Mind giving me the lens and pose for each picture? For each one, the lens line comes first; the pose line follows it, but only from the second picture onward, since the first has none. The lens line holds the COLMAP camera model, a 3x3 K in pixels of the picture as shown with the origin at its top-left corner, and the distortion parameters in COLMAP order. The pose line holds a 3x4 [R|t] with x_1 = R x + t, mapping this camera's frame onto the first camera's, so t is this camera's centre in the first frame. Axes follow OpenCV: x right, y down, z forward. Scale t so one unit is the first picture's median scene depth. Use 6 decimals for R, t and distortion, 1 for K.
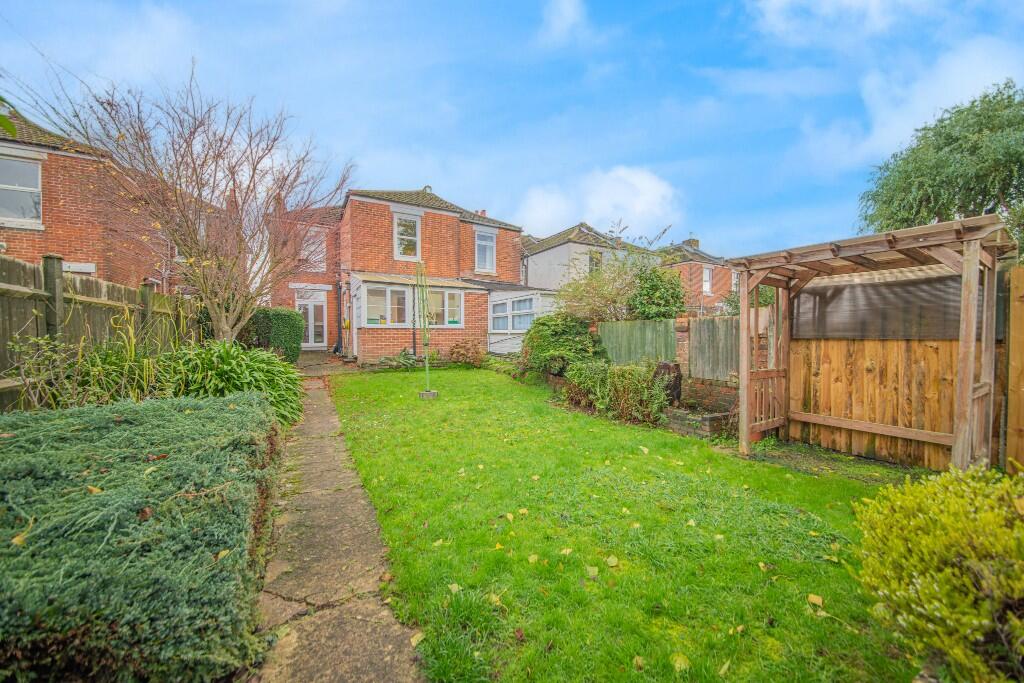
lens RADIAL K [[364.3, 0, 512.0], [0, 364.3, 341.5], [0, 0, 1]] dist [-0.001337, -0.000093]
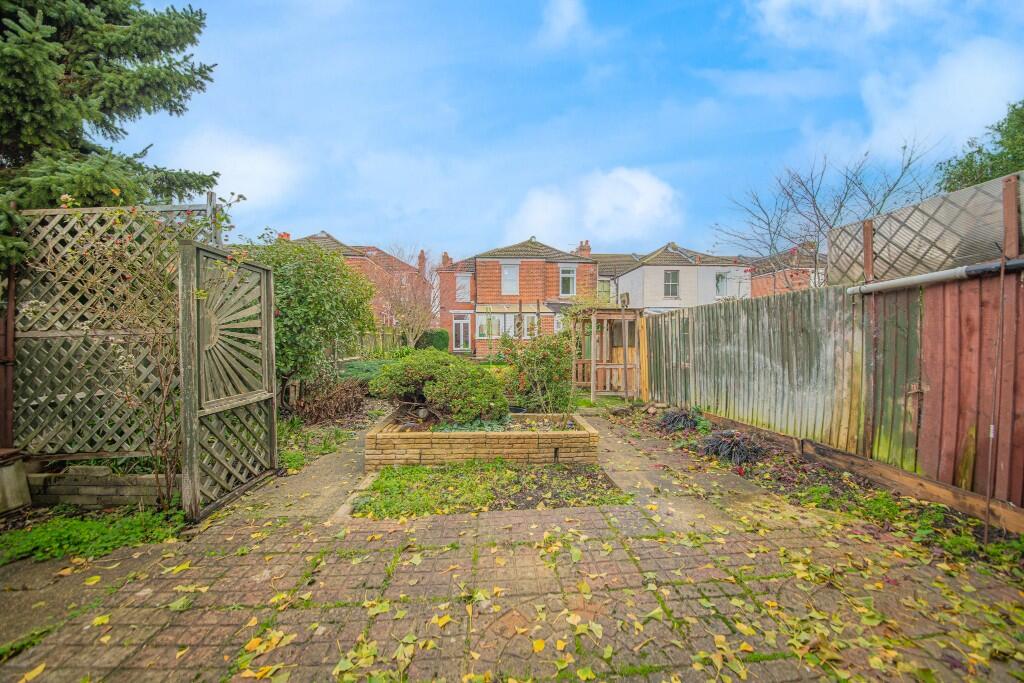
lens RADIAL K [[364.3, 0, 512.0], [0, 364.3, 341.5], [0, 0, 1]] dist [-0.001337, -0.000093]
pose [[0.911808, 0.000884, -0.410616, 0.317858], [-0.005334, 0.999939, -0.009692, -0.005110], [0.410583, 0.011027, 0.911757, -0.361667]]
